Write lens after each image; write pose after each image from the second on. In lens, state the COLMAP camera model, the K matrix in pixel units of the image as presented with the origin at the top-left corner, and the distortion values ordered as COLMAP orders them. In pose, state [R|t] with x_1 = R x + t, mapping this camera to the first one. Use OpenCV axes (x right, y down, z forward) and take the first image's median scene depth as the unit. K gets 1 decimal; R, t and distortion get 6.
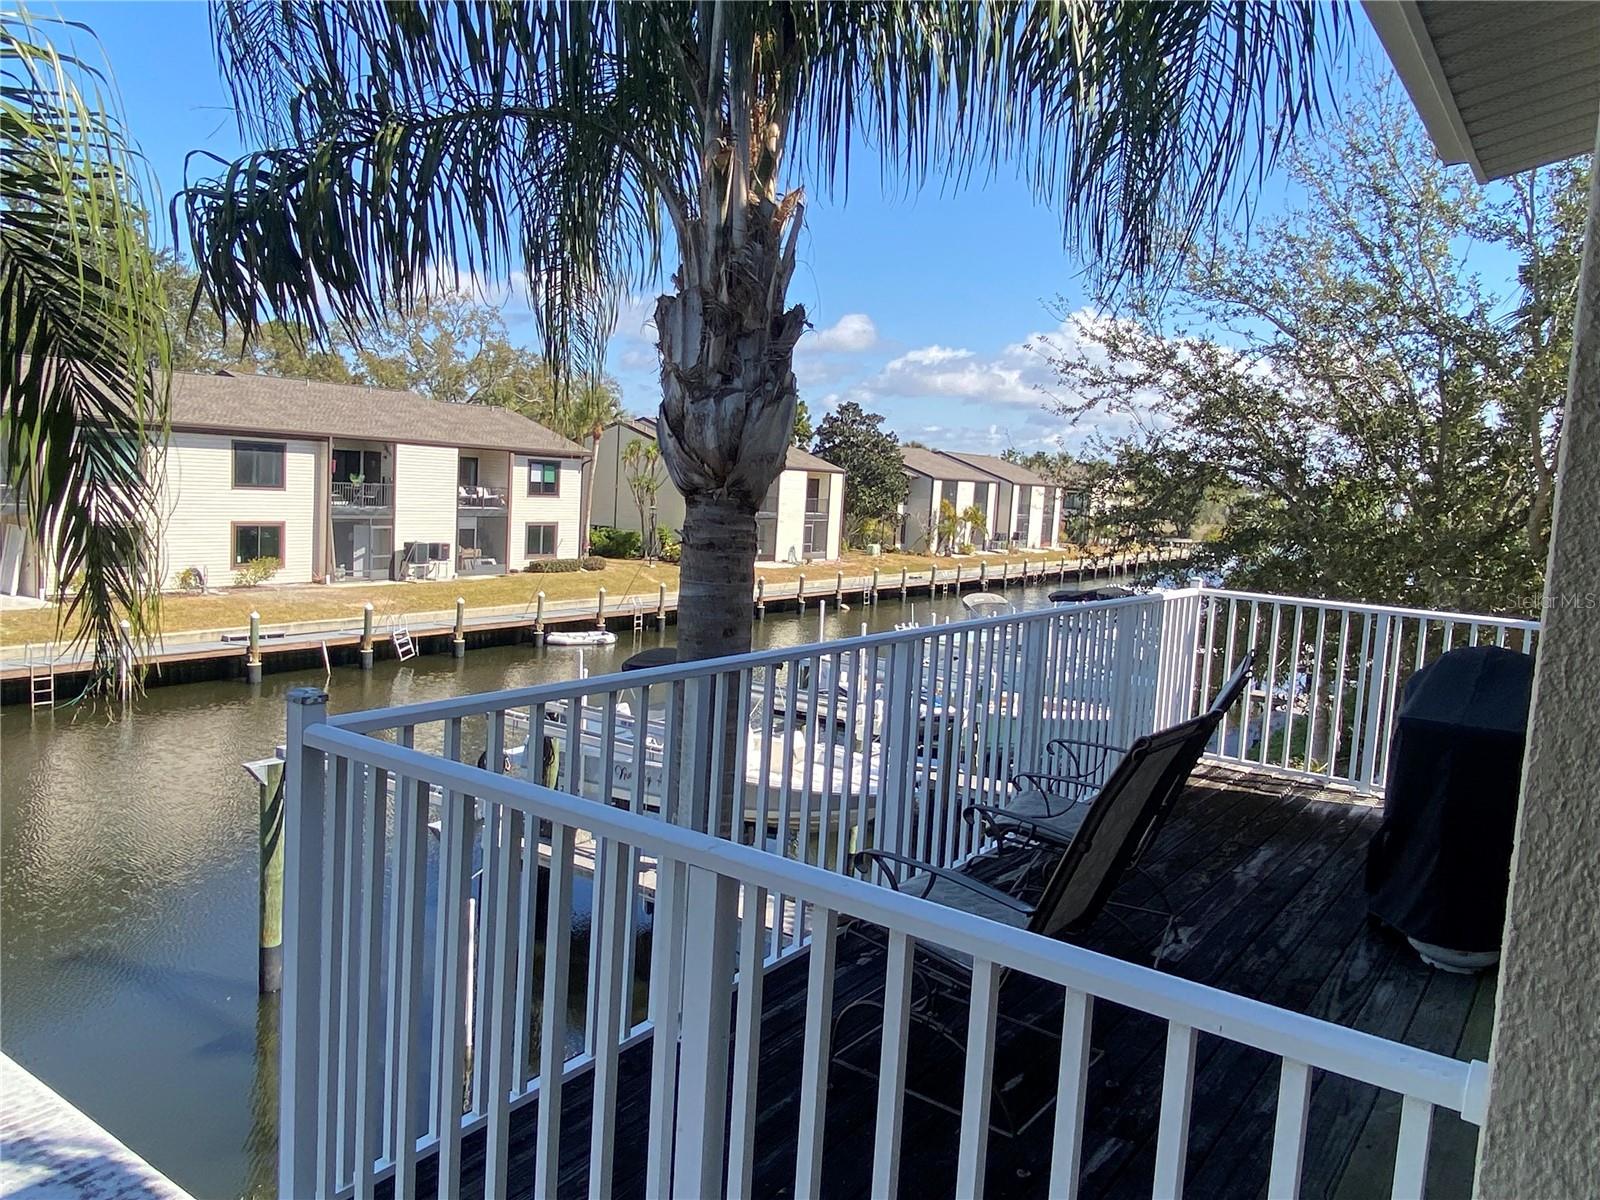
lens RADIAL K [[1158.7, 0, 774.6], [0, 1158.7, 592.3], [0, 0, 1]] dist [0.108692, -0.144201]
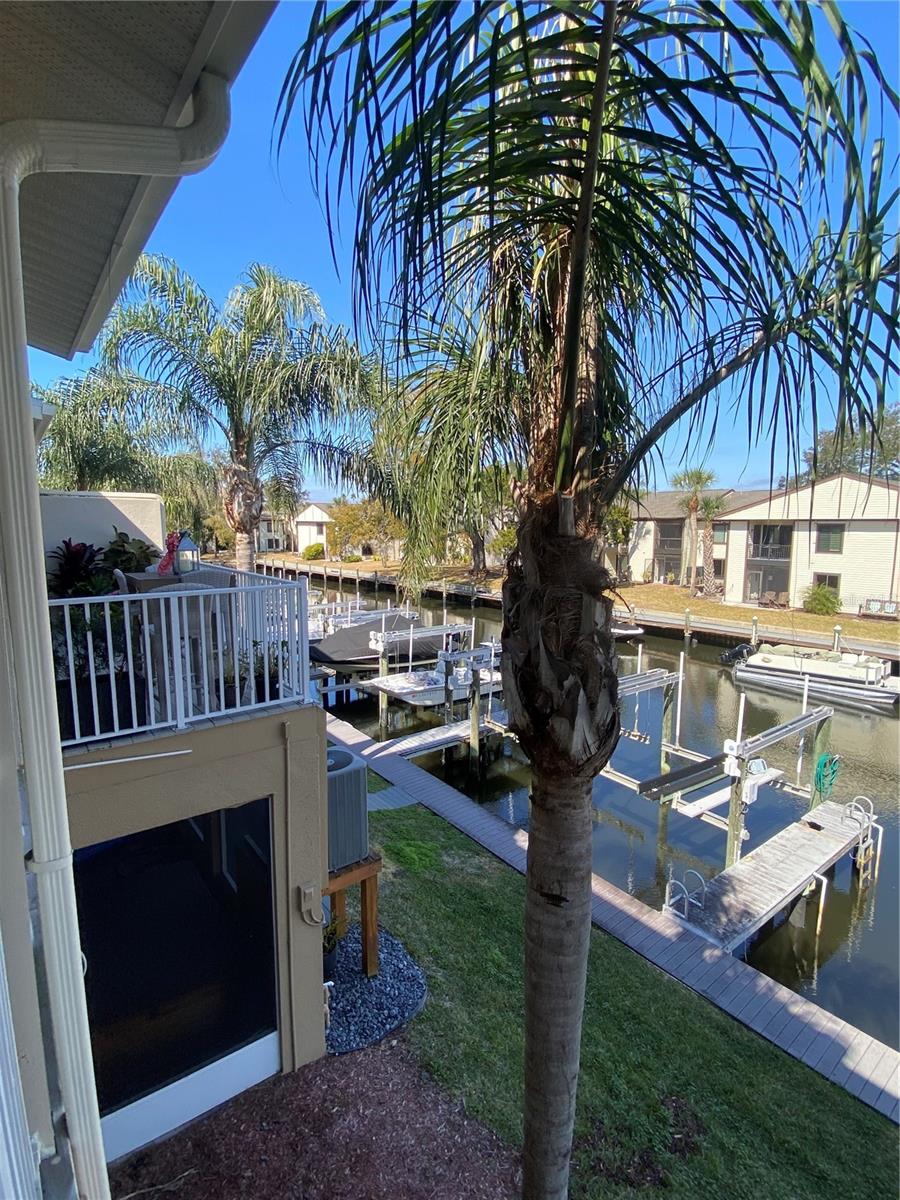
lens RADIAL K [[580.1, 0, 446.8], [0, 580.1, 596.6], [0, 0, 1]] dist [0.078539, -0.086873]
pose [[-0.282257, 0.064710, -0.957154, 0.529514], [-0.114827, 0.988271, 0.100675, -0.048534], [0.952442, 0.138323, -0.271516, 0.708883]]
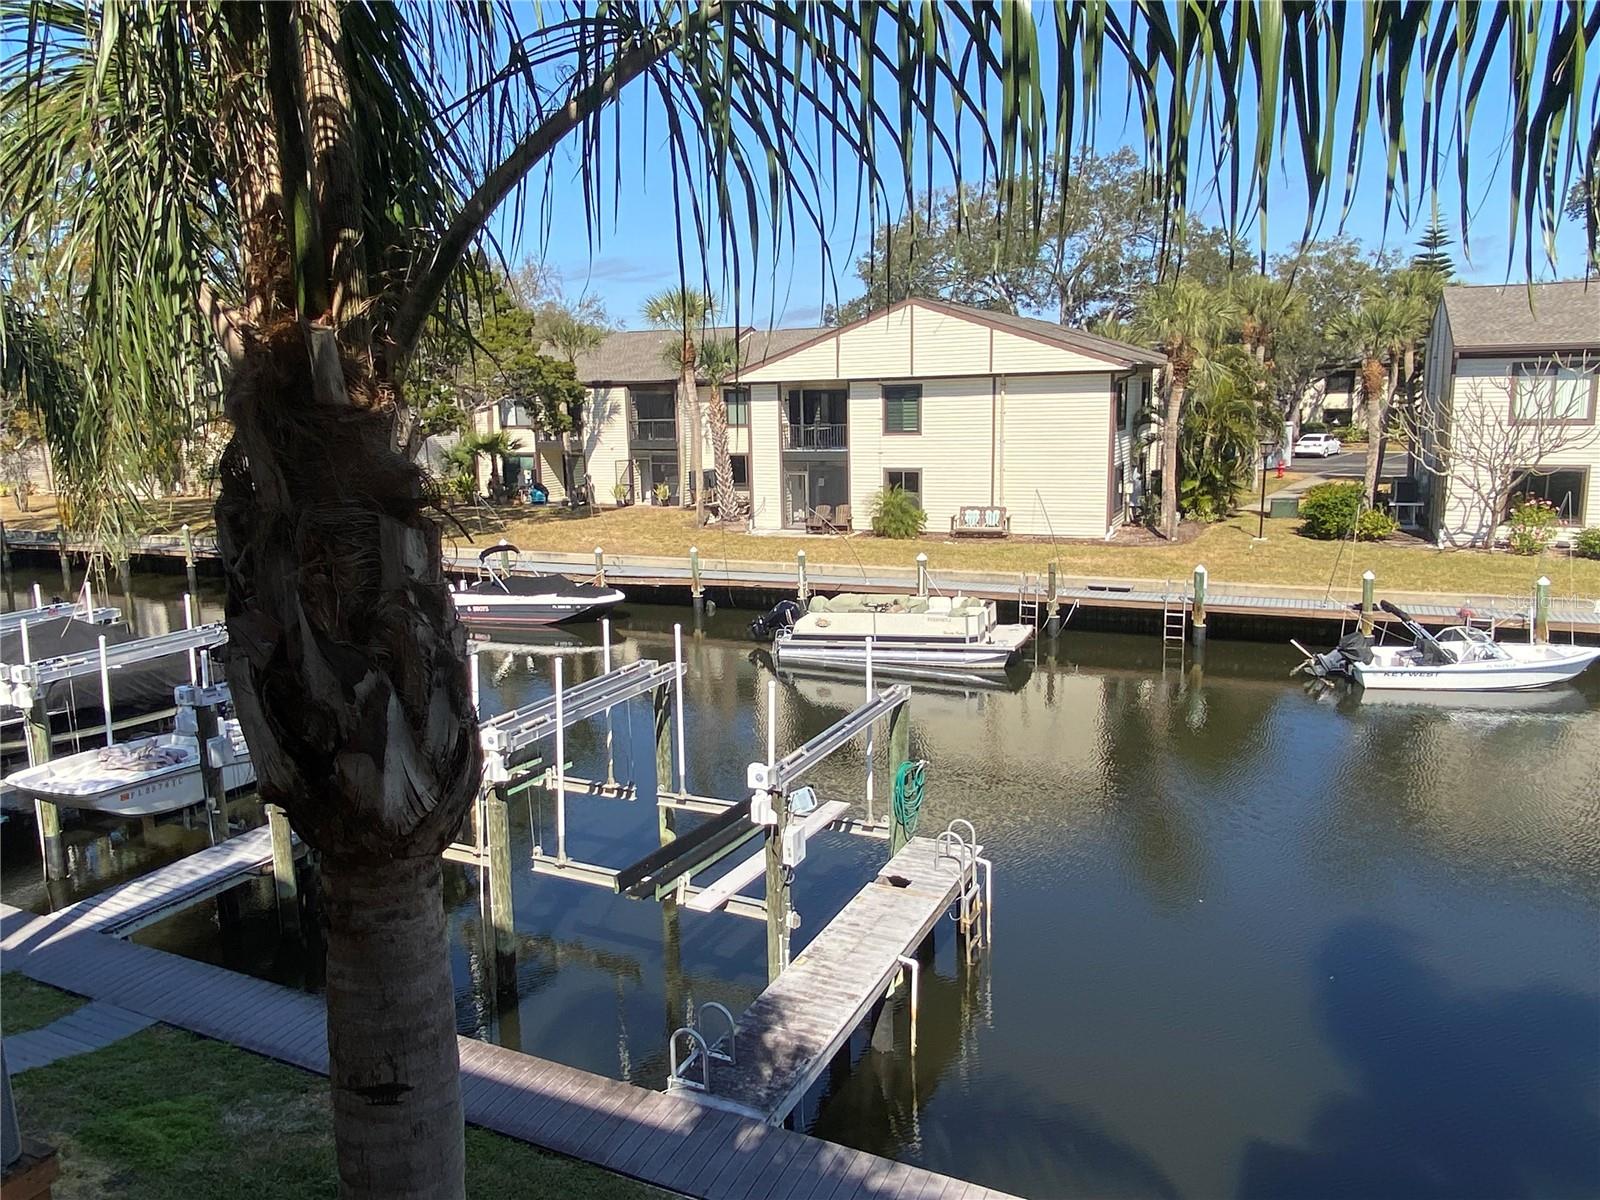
lens RADIAL K [[1158.7, 0, 774.6], [0, 1158.7, 592.3], [0, 0, 1]] dist [0.108692, -0.144201]
pose [[0.170794, 0.111301, -0.979000, 0.533141], [-0.062697, 0.992814, 0.101933, -0.048240], [0.983310, 0.043971, 0.176545, 0.713968]]
